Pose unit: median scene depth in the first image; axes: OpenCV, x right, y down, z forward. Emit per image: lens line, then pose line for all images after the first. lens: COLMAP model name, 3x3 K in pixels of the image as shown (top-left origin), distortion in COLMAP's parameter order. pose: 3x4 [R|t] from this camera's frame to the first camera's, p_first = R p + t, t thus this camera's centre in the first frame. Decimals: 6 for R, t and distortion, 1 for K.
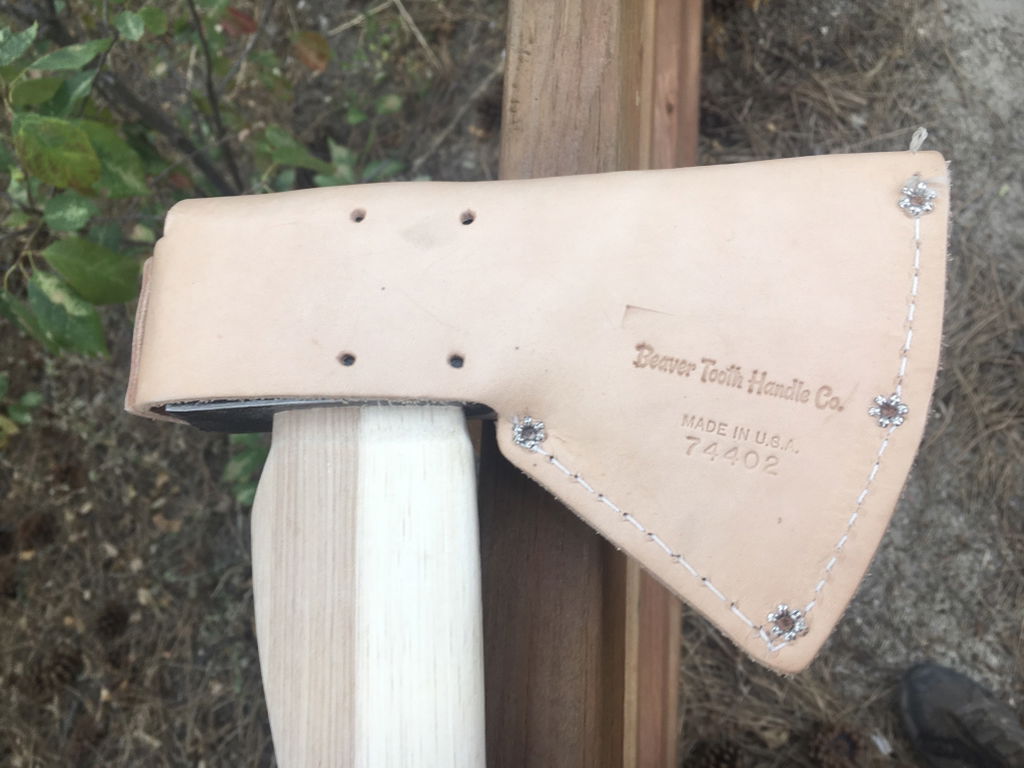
lens RADIAL K [[869.2, 0, 512.0], [0, 869.2, 384.0], [0, 0, 1]] dist [0.016070, -0.072682]
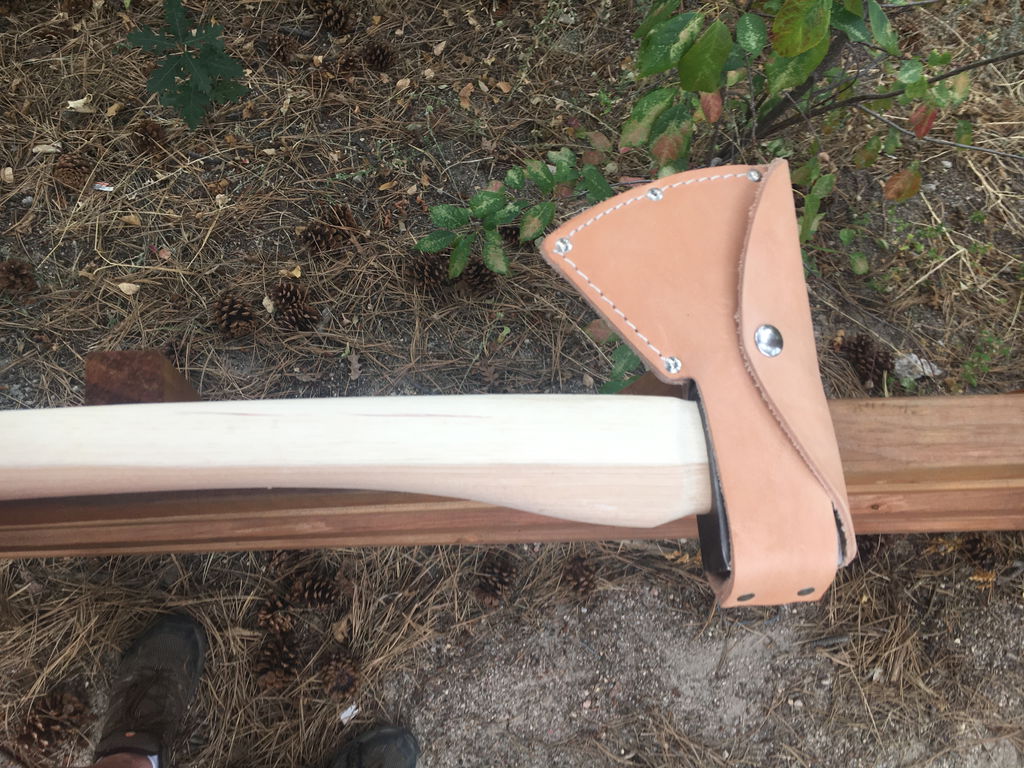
lens RADIAL K [[823.9, 0, 512.0], [0, 823.9, 384.0], [0, 0, 1]] dist [0.032380, -0.065527]
pose [[0.079209, 0.996857, 0.001153, -0.017487], [-0.992416, 0.078747, 0.094386, 0.036090], [0.093998, -0.008620, 0.995535, -0.111278]]
